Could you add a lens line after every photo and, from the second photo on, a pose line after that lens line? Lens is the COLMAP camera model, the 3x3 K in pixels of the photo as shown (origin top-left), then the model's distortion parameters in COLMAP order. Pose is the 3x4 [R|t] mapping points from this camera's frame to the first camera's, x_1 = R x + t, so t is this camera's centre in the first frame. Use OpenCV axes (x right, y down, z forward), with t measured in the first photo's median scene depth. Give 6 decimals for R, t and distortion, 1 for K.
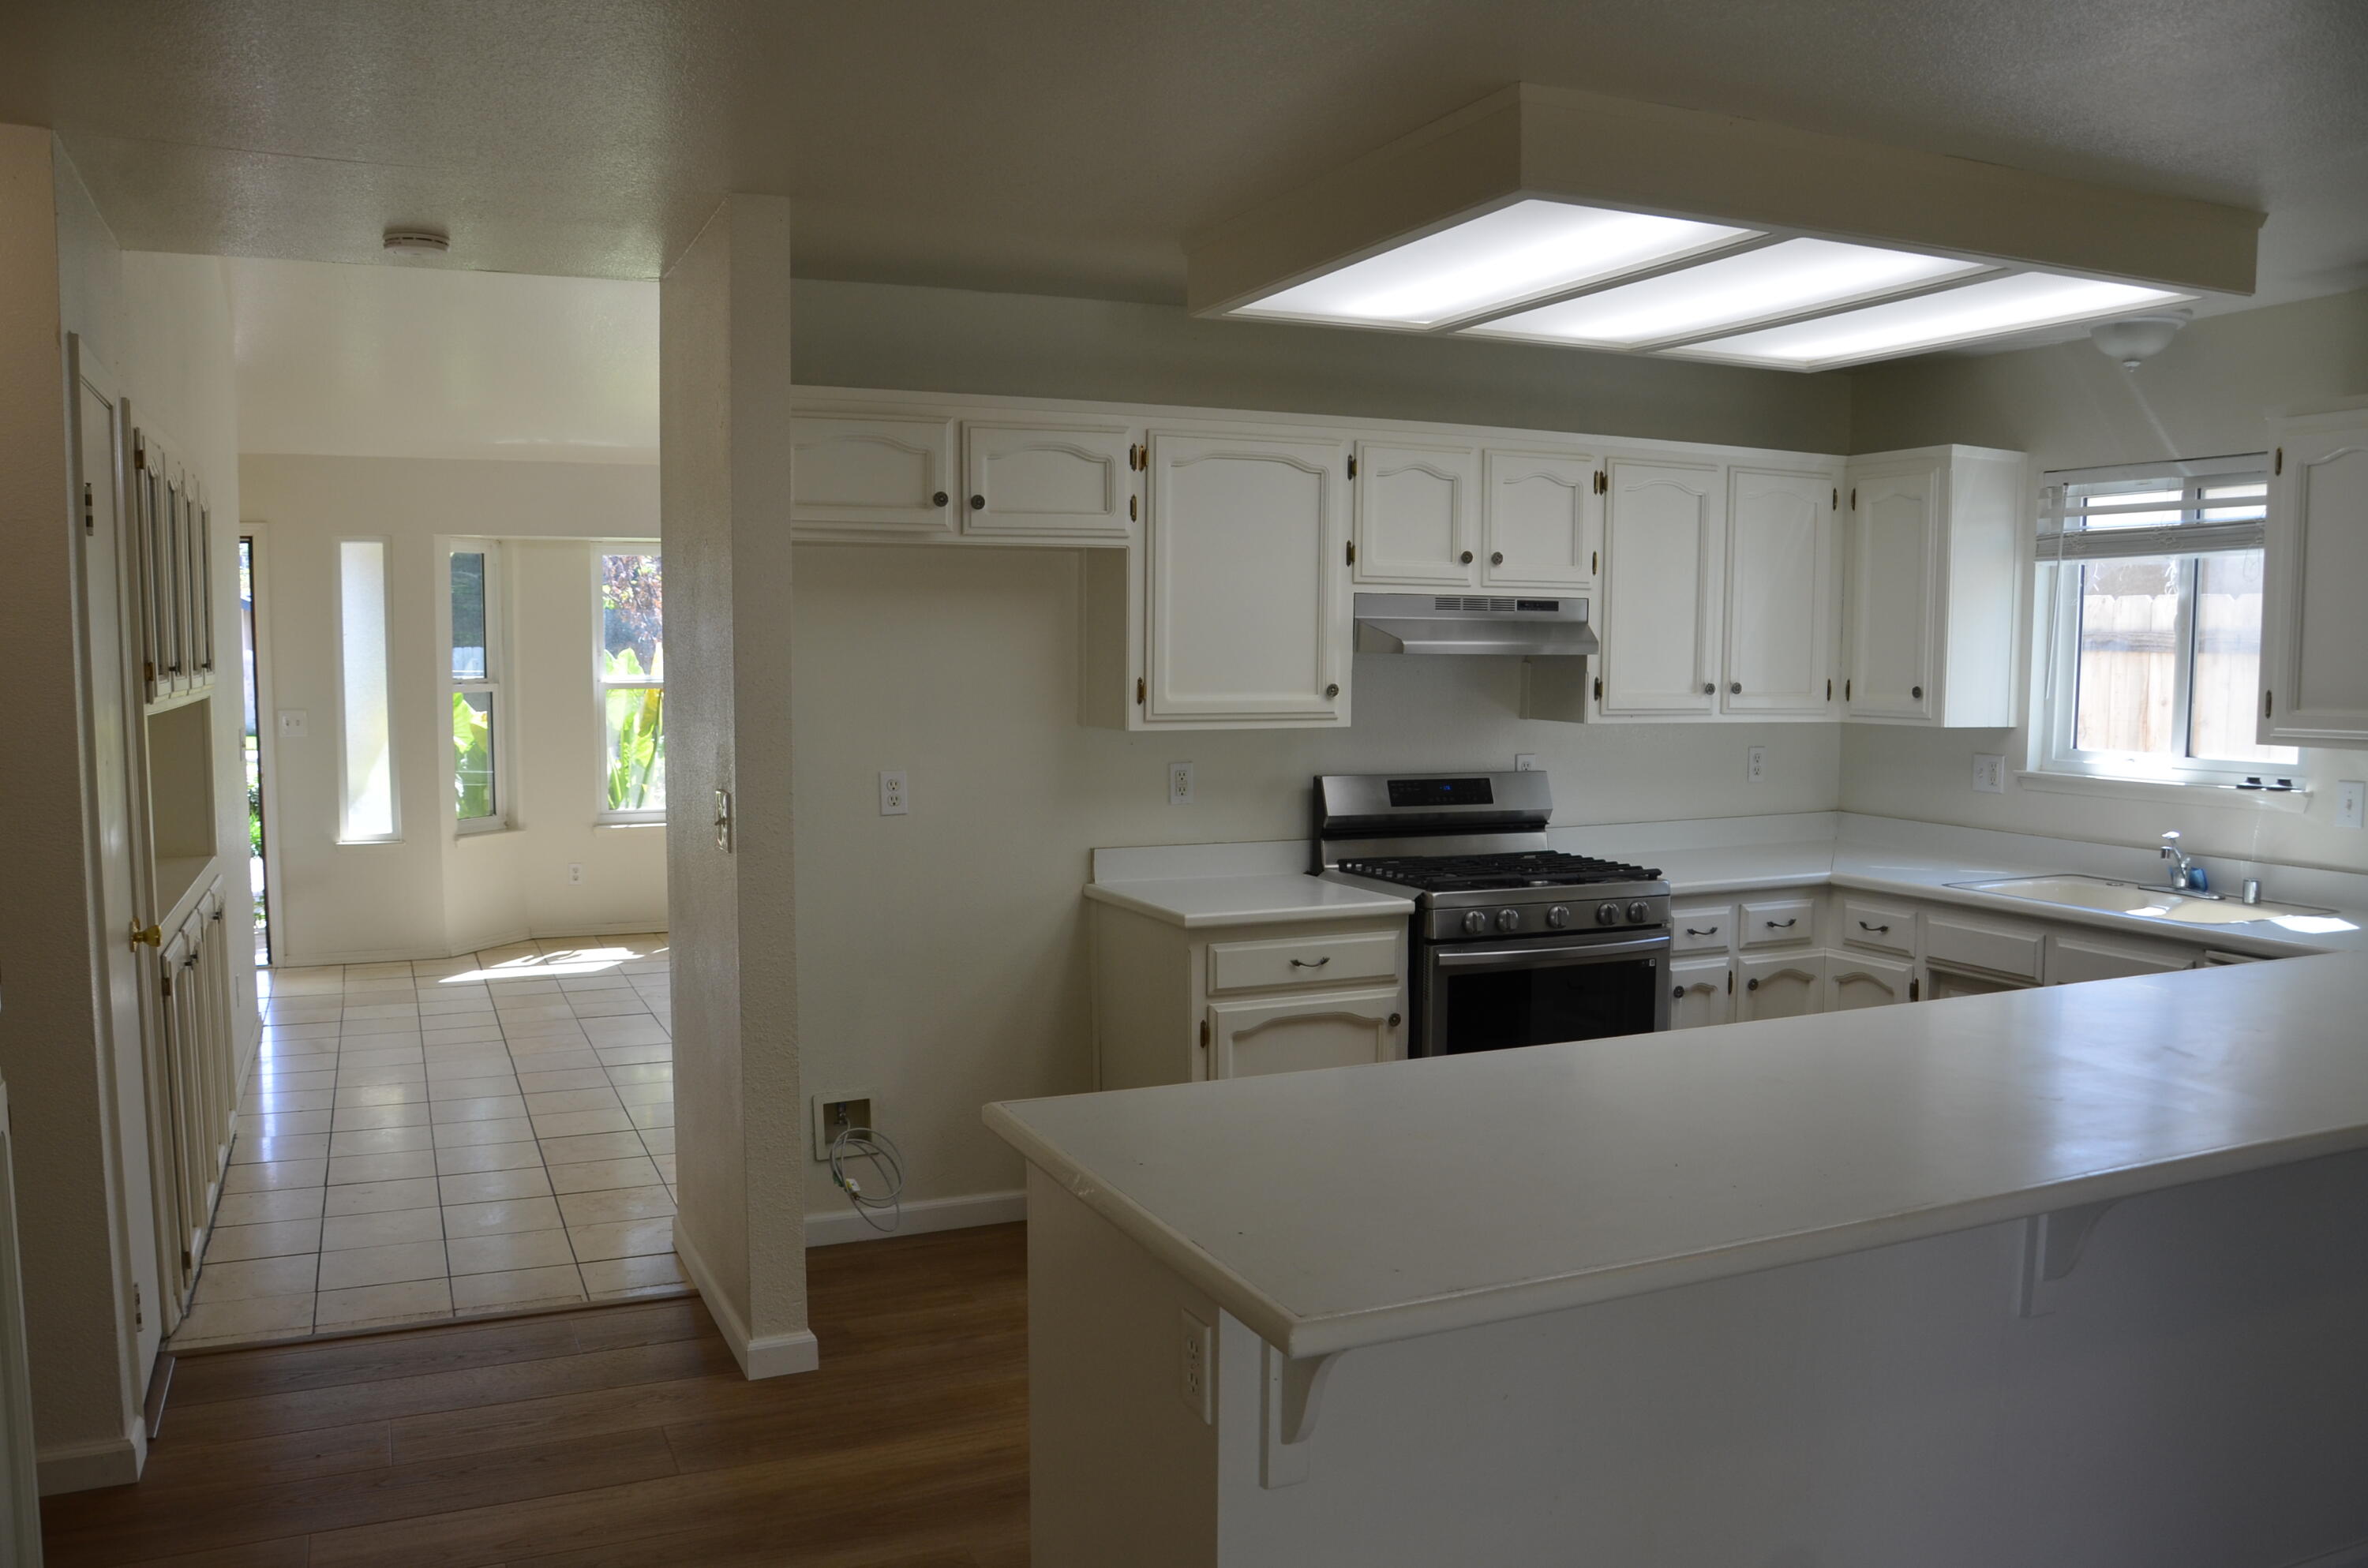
lens RADIAL K [[1836.8, 0, 1165.5], [0, 1836.8, 824.7], [0, 0, 1]] dist [-0.162563, 0.121246]
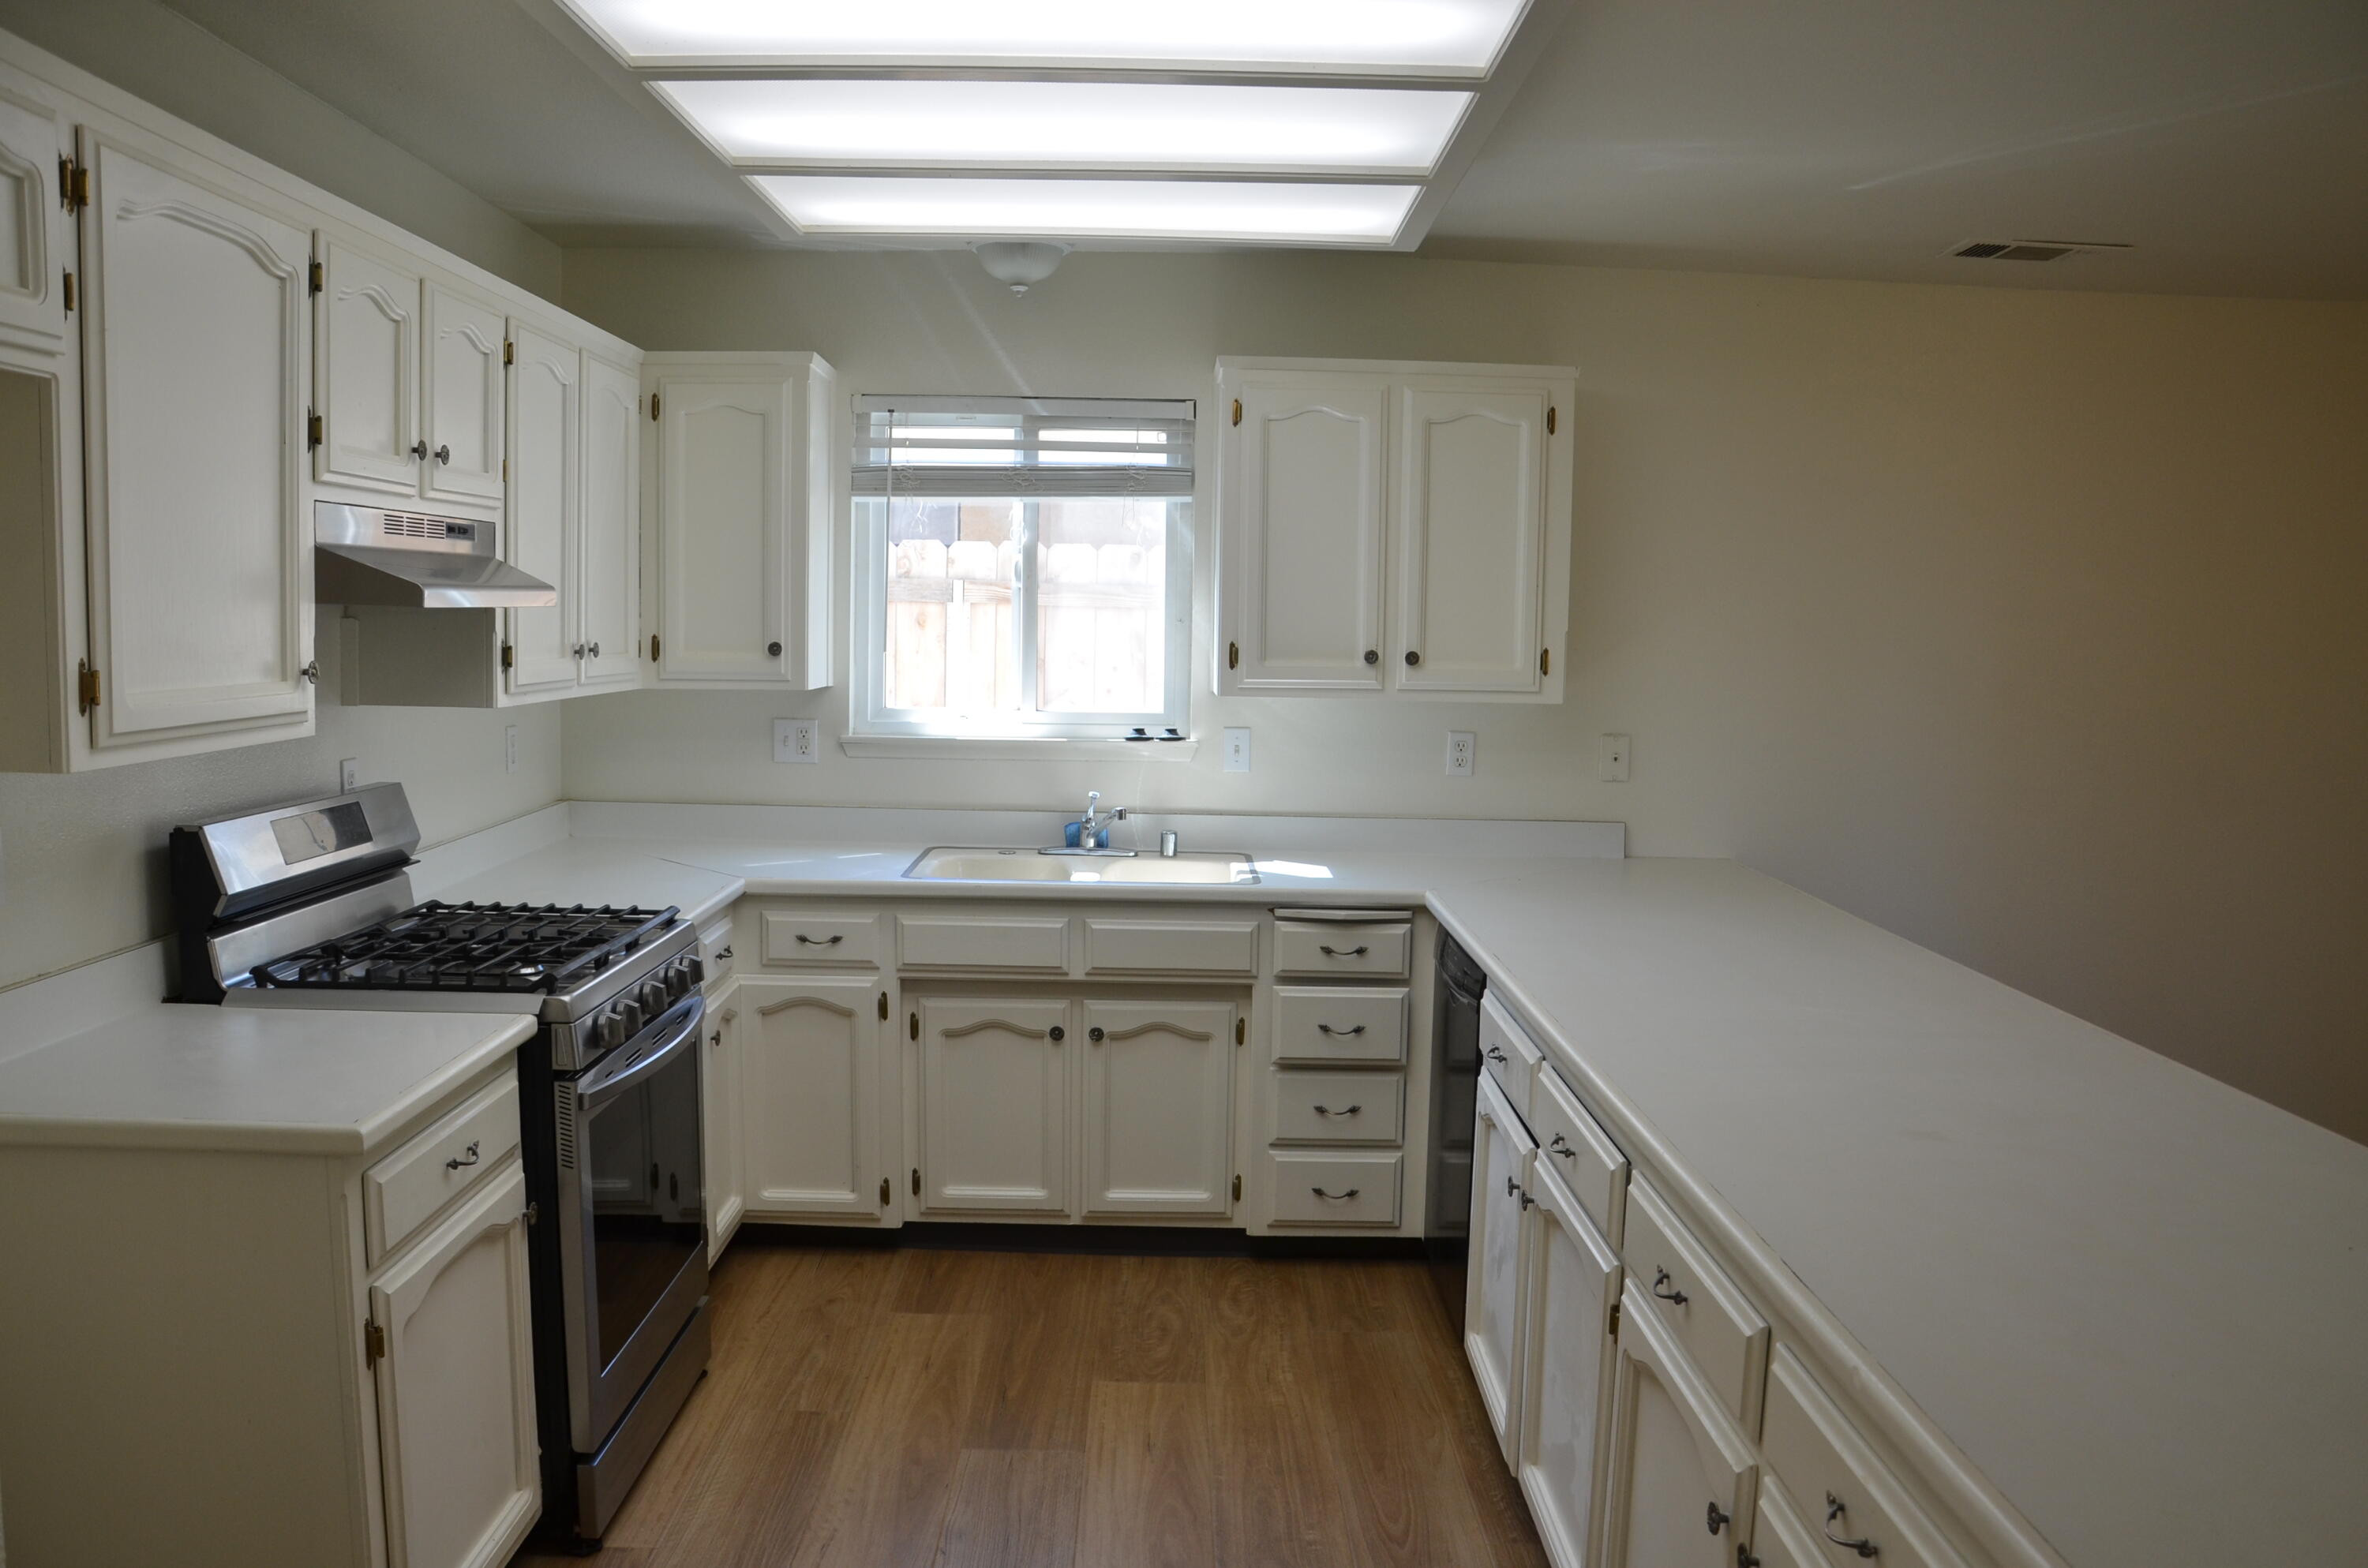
lens RADIAL K [[1836.8, 0, 1165.5], [0, 1836.8, 824.7], [0, 0, 1]] dist [-0.162563, 0.121246]
pose [[0.404325, -0.100634, 0.909062, -0.299084], [0.070351, 0.994406, 0.078792, -0.050465], [-0.911906, 0.032096, 0.409142, 0.533010]]
